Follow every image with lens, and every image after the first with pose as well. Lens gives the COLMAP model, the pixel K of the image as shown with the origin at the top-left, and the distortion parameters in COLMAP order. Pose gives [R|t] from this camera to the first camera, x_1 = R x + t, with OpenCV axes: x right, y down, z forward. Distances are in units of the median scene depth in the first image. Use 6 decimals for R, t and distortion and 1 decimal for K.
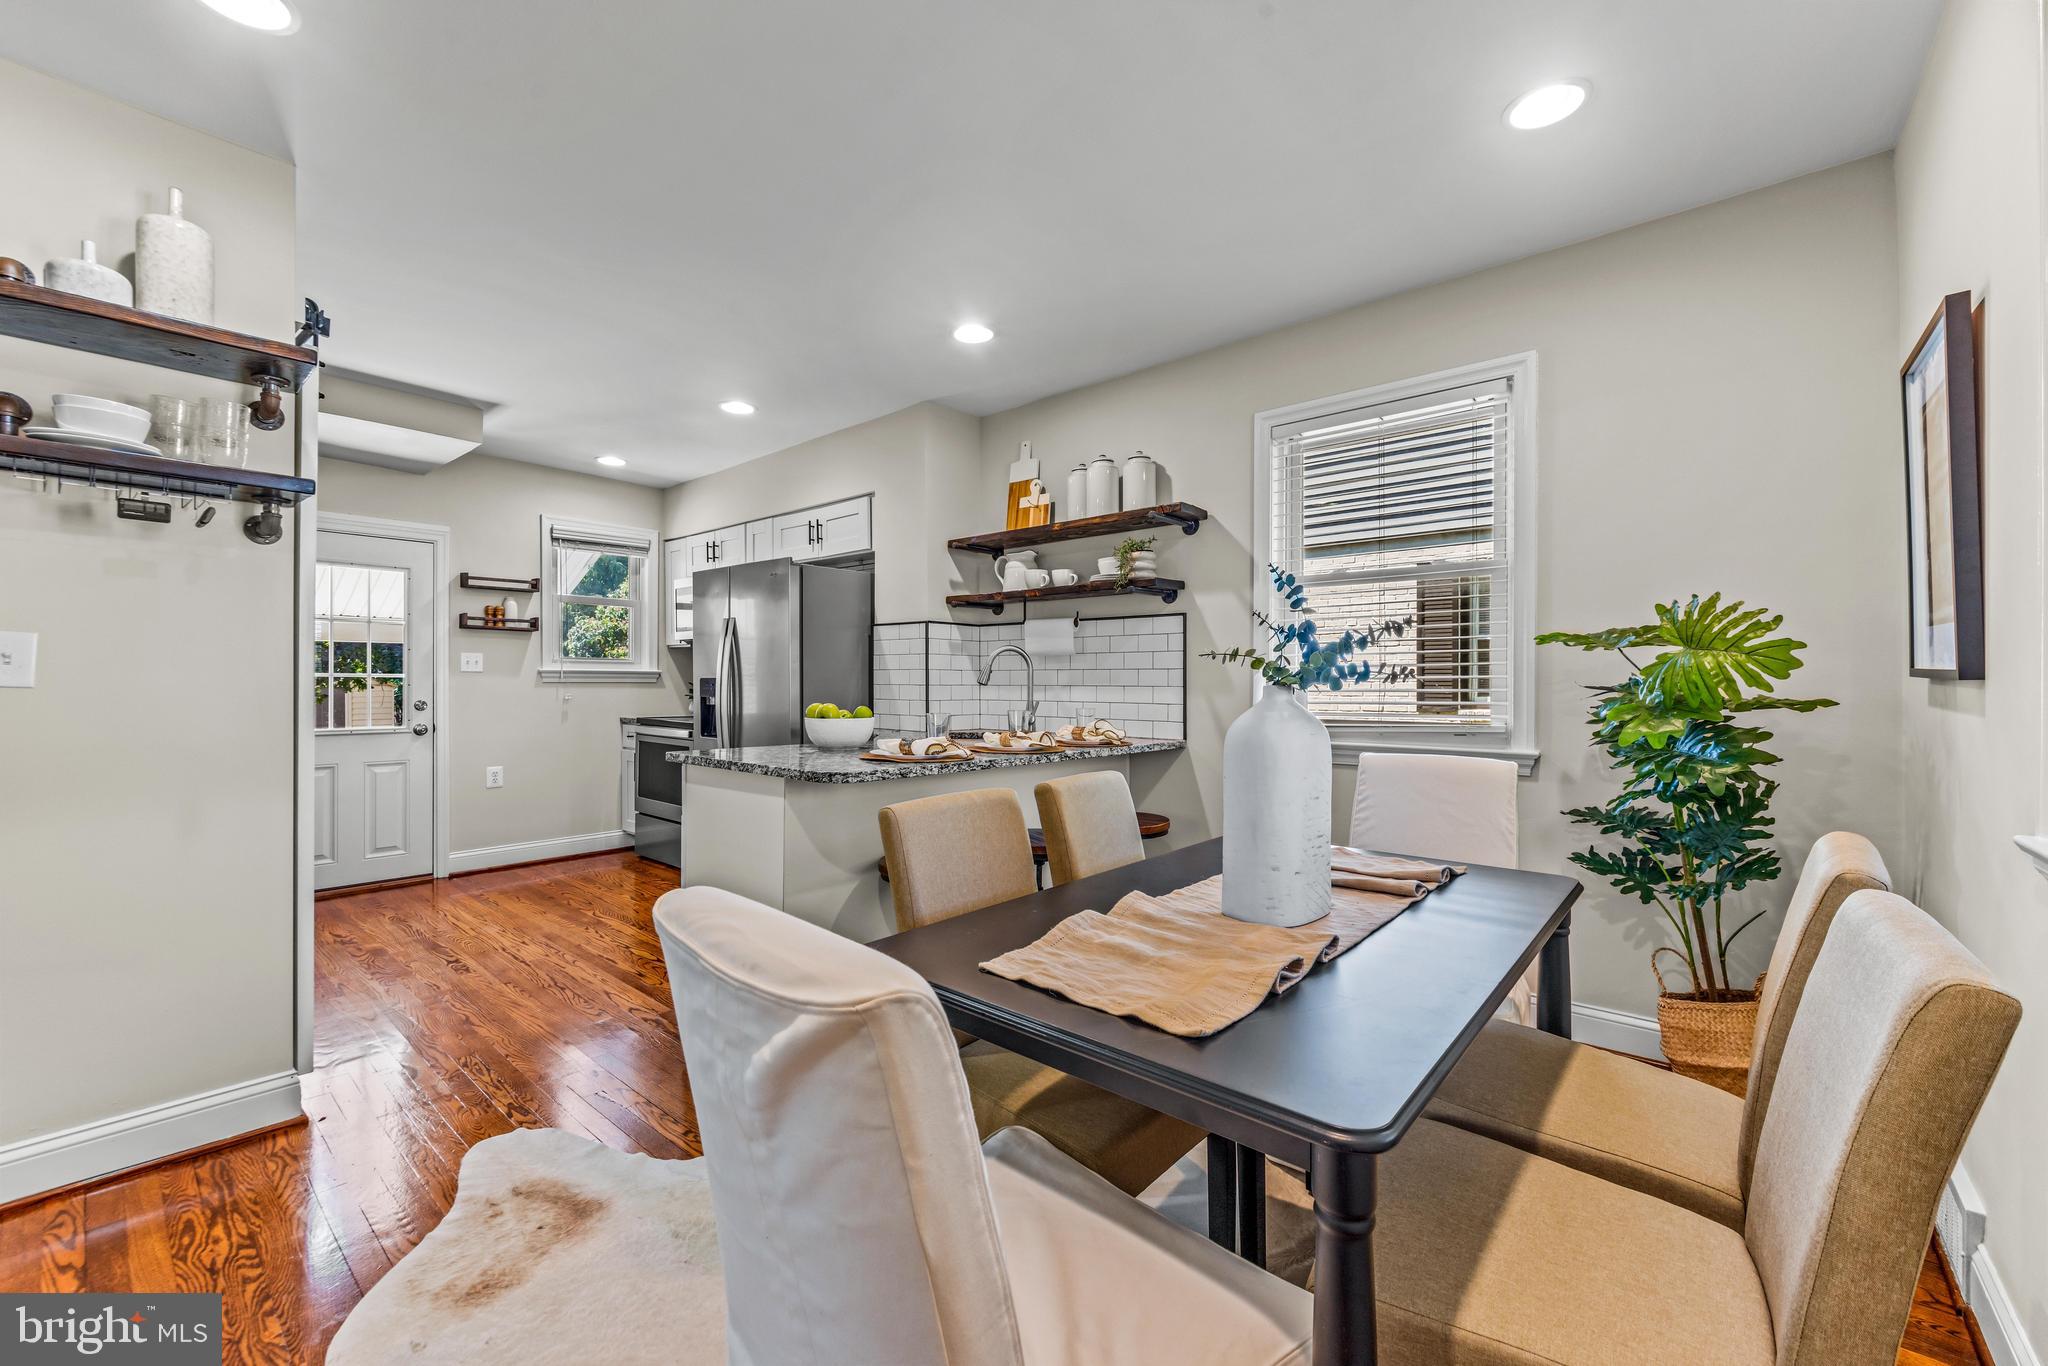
lens RADIAL K [[829.4, 0, 1024.0], [0, 829.4, 683.0], [0, 0, 1]] dist [0.000282, -0.000002]
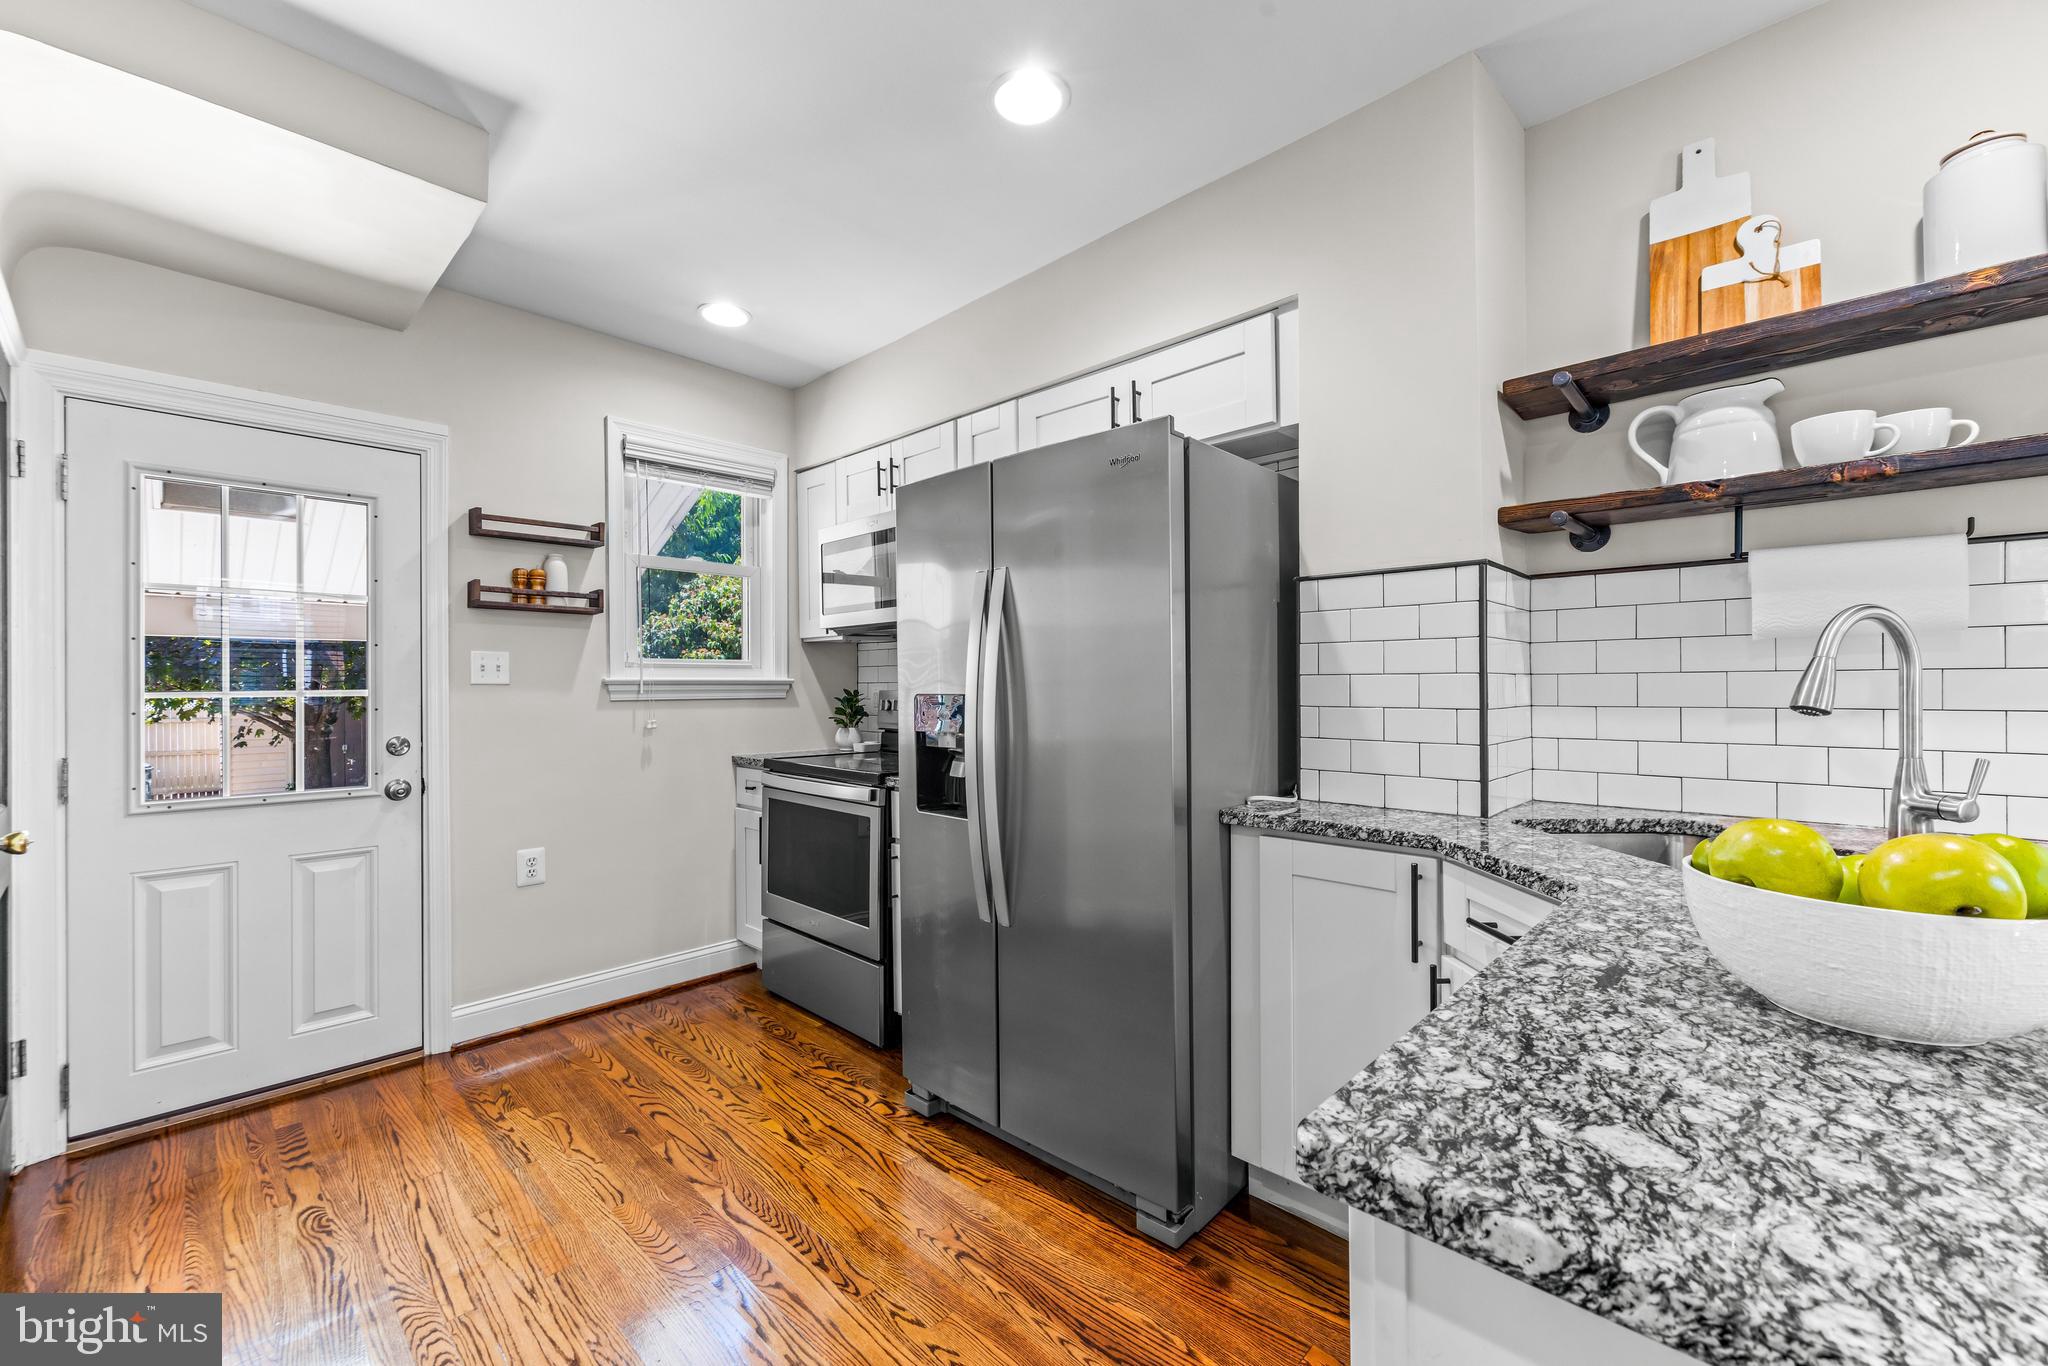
lens RADIAL K [[816.0, 0, 1020.1], [0, 816.0, 685.4], [0, 0, 1]] dist [-0.001966, -0.000159]
pose [[0.998601, -0.007951, -0.052279, -0.272205], [0.007833, 0.999966, -0.002447, -0.008329], [0.052297, 0.002034, 0.998629, 0.458382]]
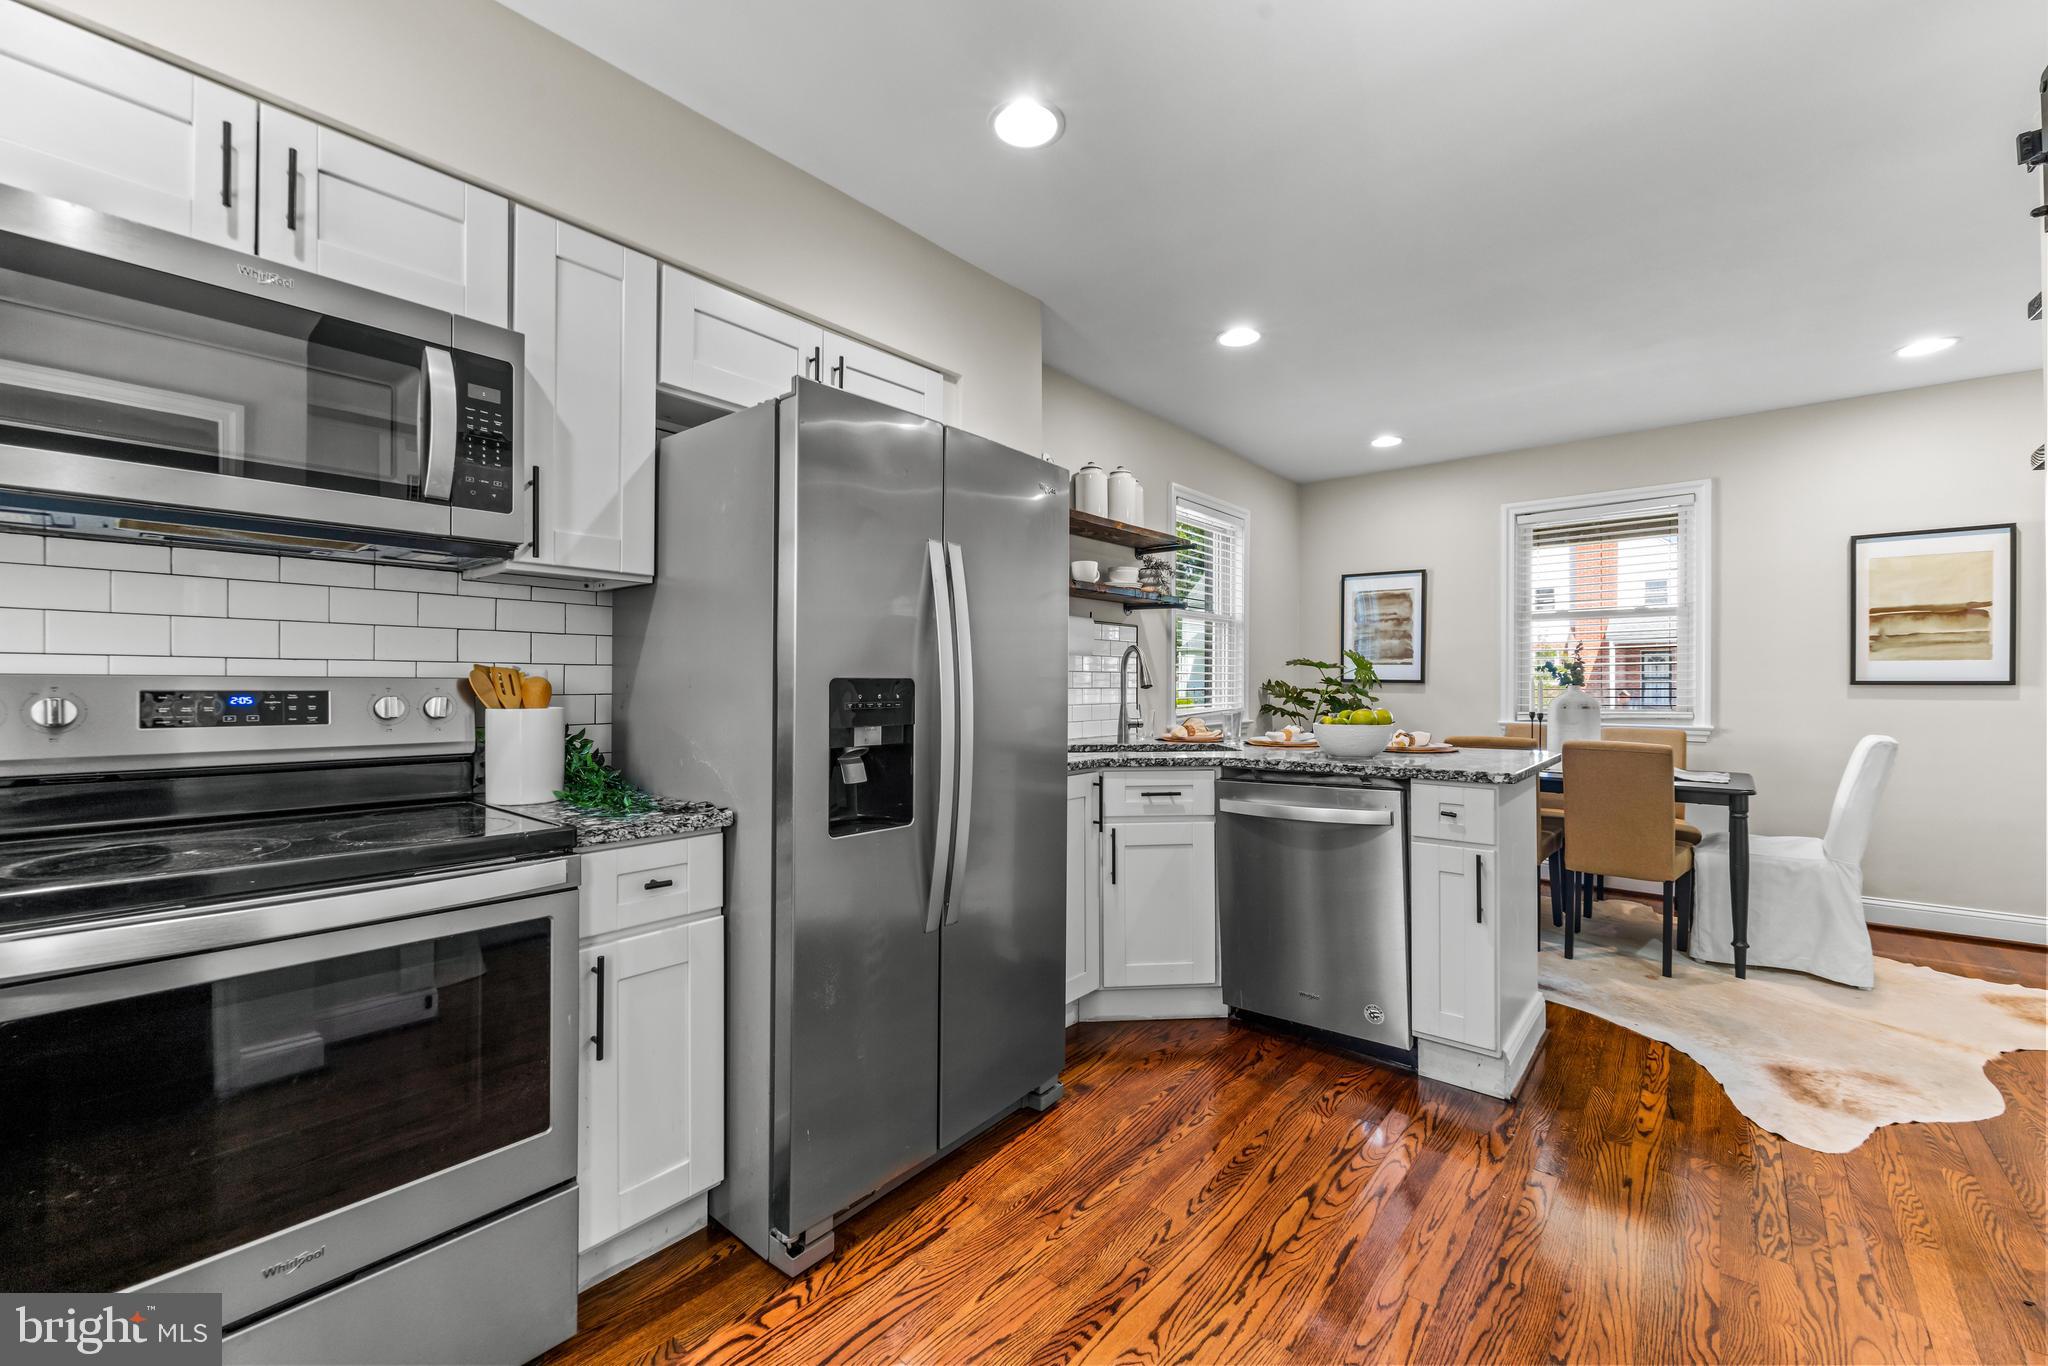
lens RADIAL K [[816.0, 0, 1020.1], [0, 816.0, 685.4], [0, 0, 1]] dist [-0.001966, -0.000159]
pose [[-0.011021, -0.004790, 0.999928, -0.680364], [0.003601, 0.999982, 0.004830, -0.003299], [-0.999933, 0.003654, -0.011003, 0.832493]]
